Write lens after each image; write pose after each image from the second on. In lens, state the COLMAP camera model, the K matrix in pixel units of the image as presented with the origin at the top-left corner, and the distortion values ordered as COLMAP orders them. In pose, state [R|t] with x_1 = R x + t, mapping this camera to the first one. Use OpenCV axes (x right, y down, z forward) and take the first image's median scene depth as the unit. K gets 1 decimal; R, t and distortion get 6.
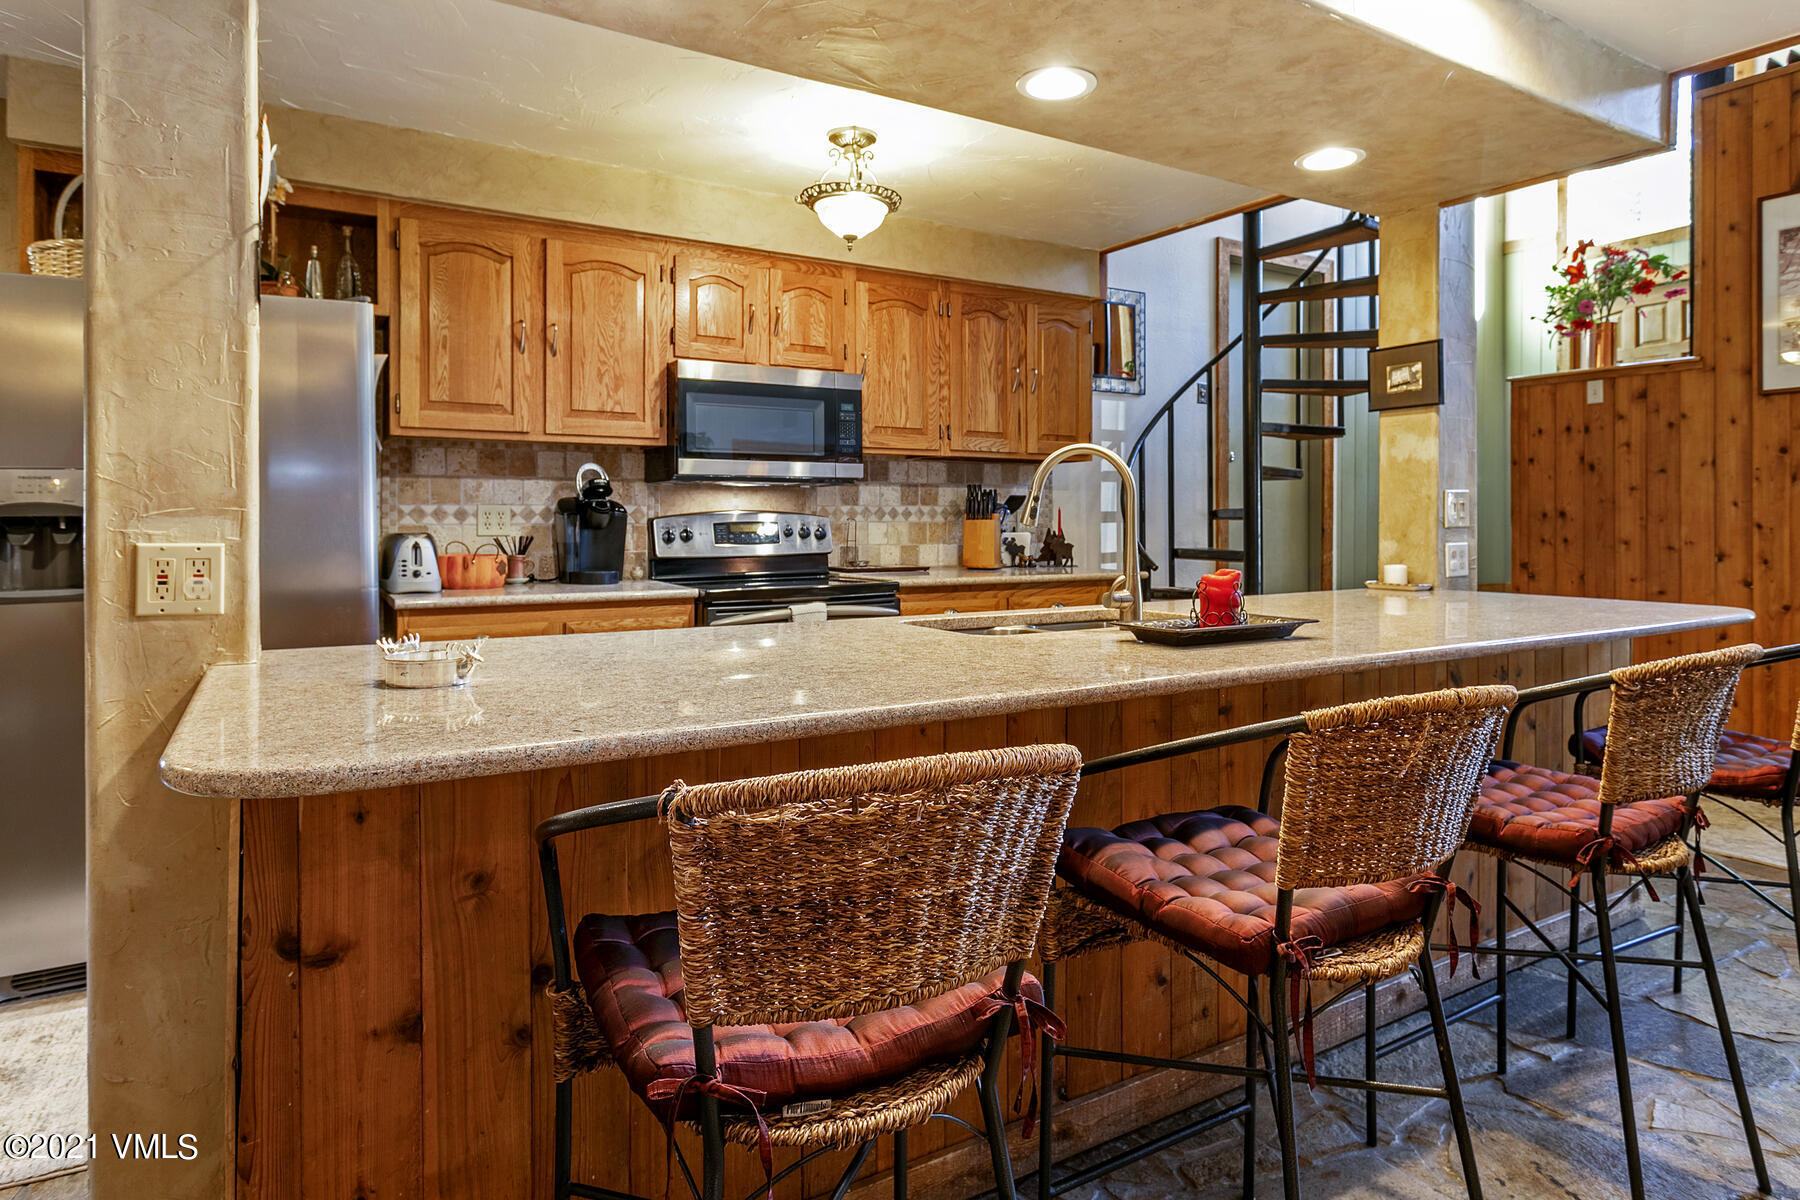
lens RADIAL K [[1037.1, 0, 863.5], [0, 1037.1, 525.7], [0, 0, 1]] dist [0.000673, -0.000679]
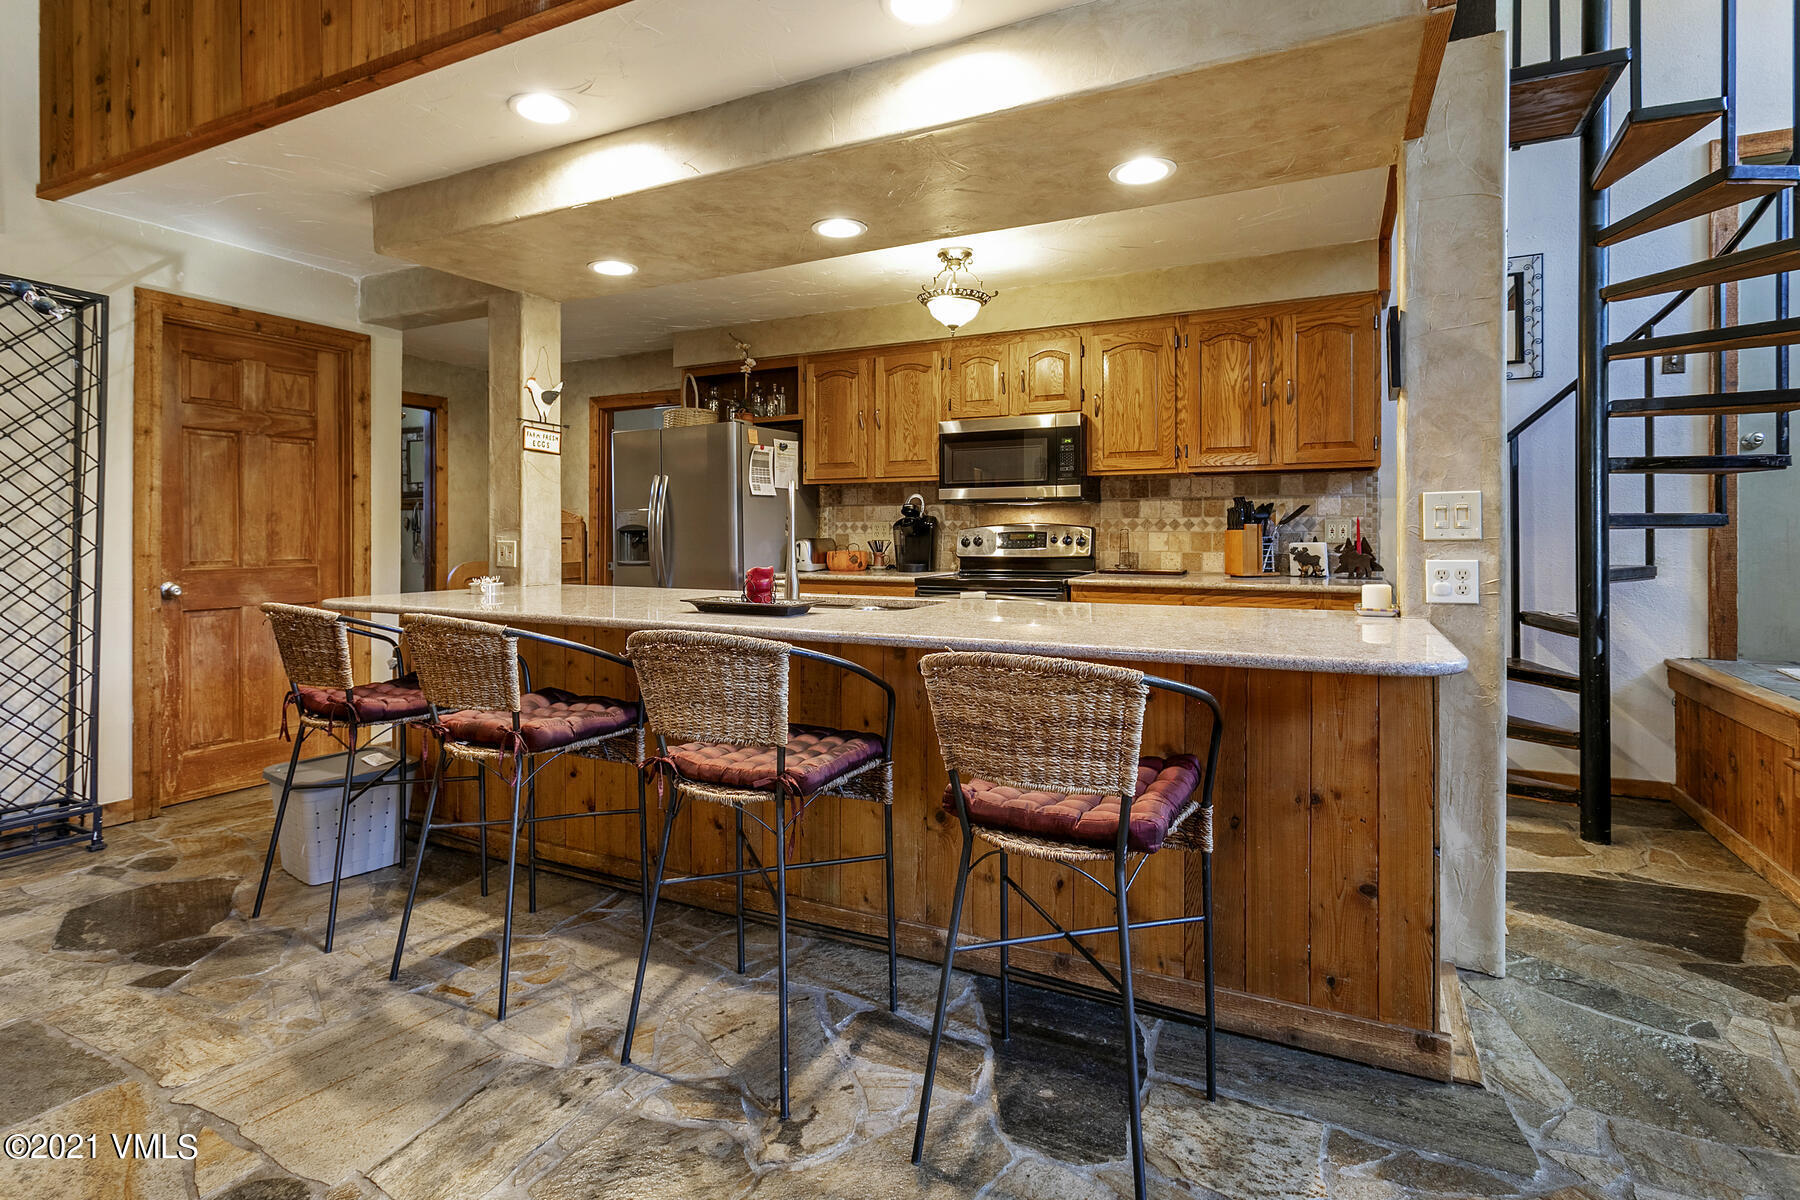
lens RADIAL K [[883.5, 0, 905.1], [0, 883.5, 535.3], [0, 0, 1]] dist [-0.000223, 0.000263]
pose [[0.538749, 0.004644, -0.842454, 0.733071], [-0.000924, 0.999987, 0.004921, -0.004627], [0.842466, -0.001873, 0.538746, 0.241666]]
